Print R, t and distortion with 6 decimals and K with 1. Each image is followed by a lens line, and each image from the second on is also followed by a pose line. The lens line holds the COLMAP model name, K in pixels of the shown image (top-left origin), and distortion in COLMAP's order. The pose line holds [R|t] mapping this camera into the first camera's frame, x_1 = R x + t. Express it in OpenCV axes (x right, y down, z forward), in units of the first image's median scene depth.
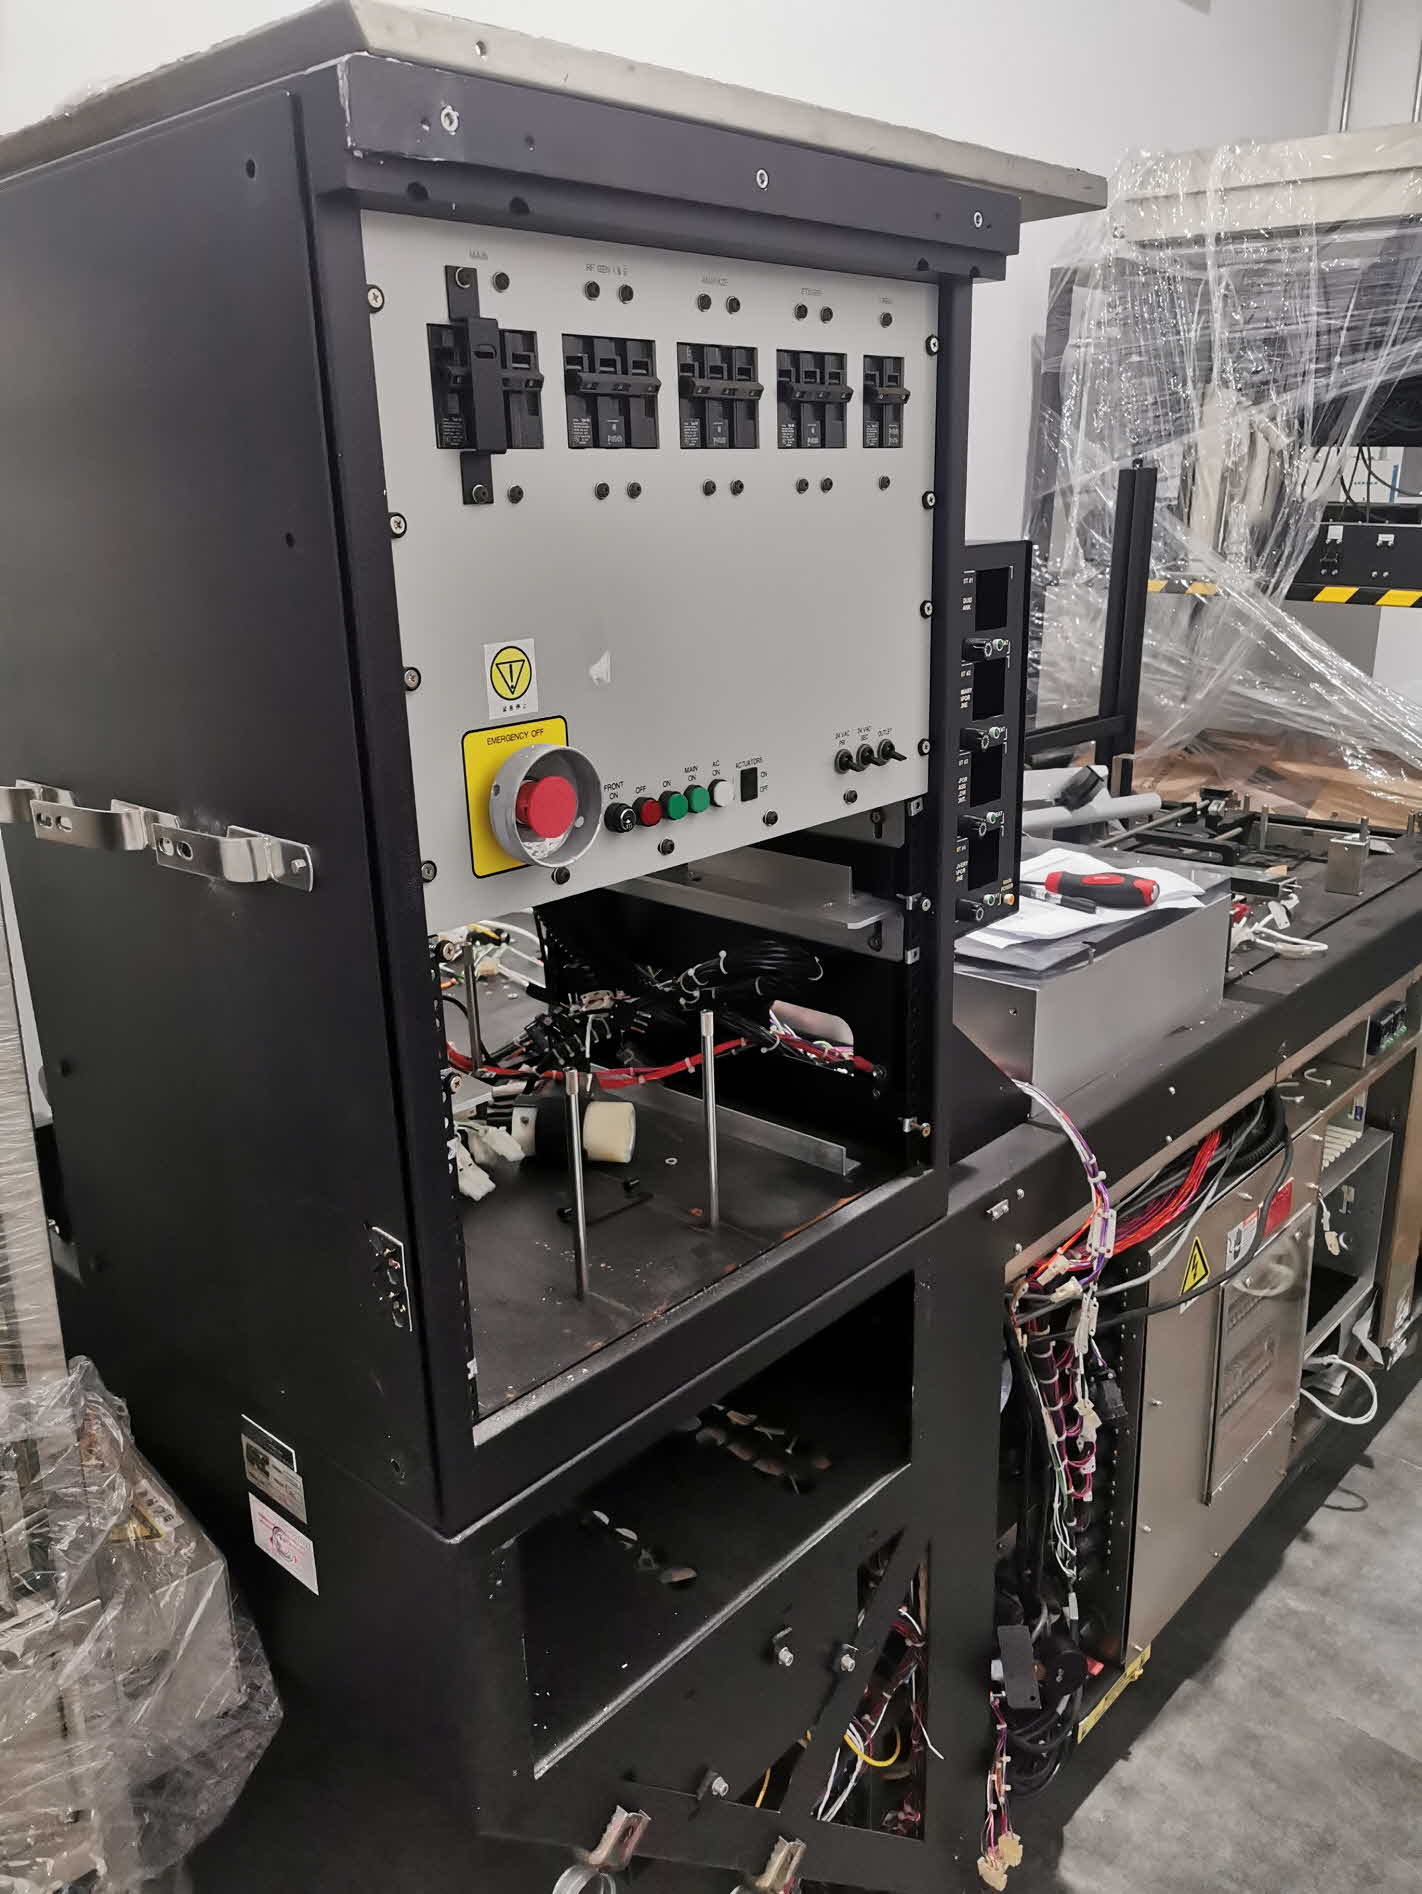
lens RADIAL K [[1461.1, 0, 711.0], [0, 1461.1, 947.0], [0, 0, 1]] dist [0.098797, -0.149293]
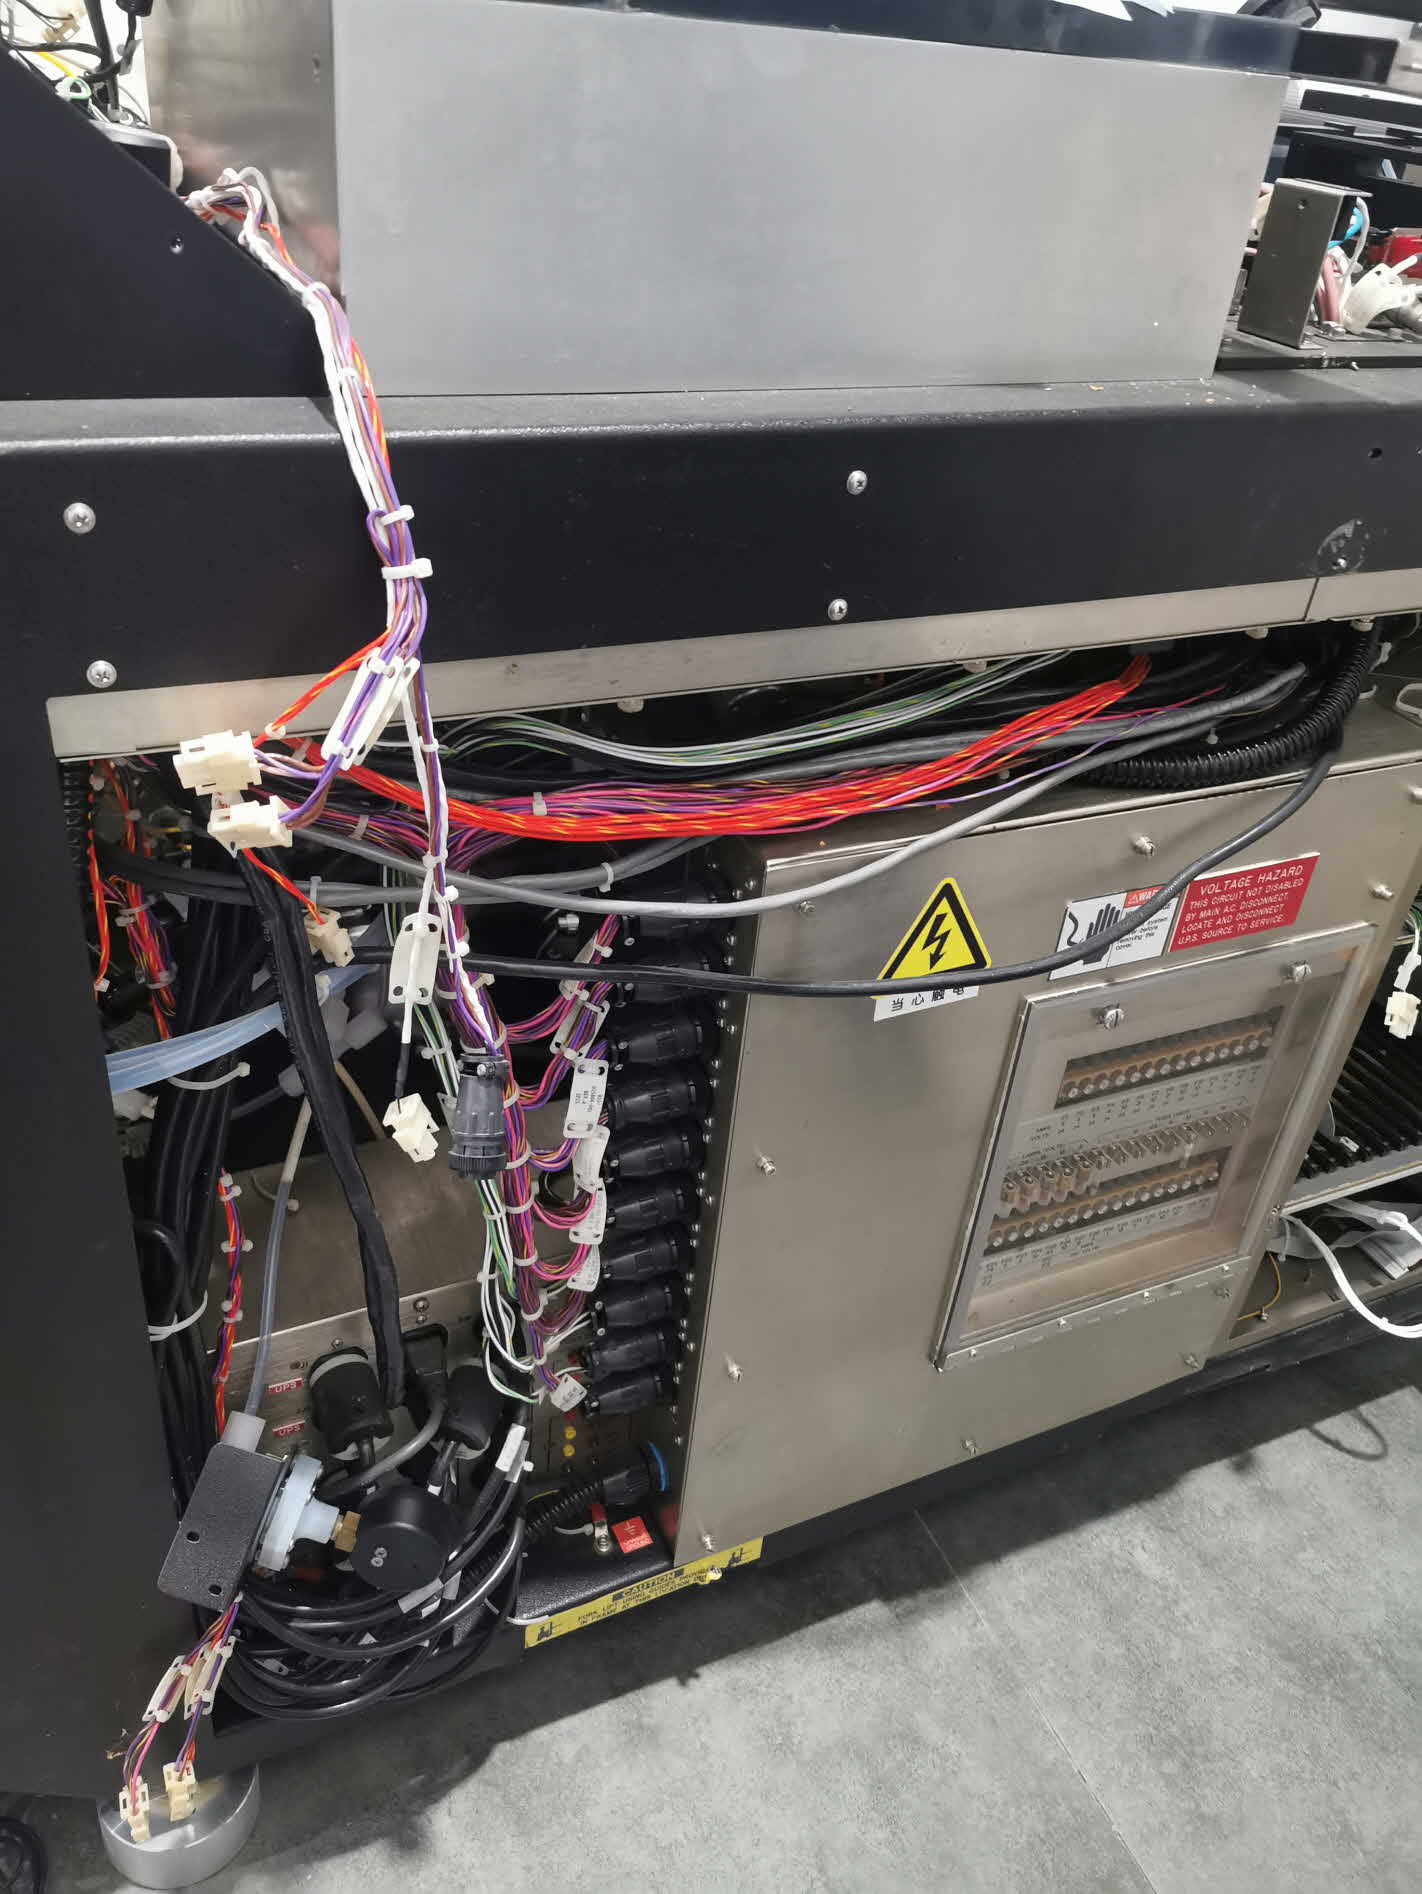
lens RADIAL K [[1461.1, 0, 711.0], [0, 1461.1, 947.0], [0, 0, 1]] dist [0.098797, -0.149293]
pose [[0.921536, 0.292056, -0.255882, 0.355886], [-0.217047, 0.933869, 0.284216, 0.094245], [0.321967, -0.206377, 0.923984, 0.506952]]
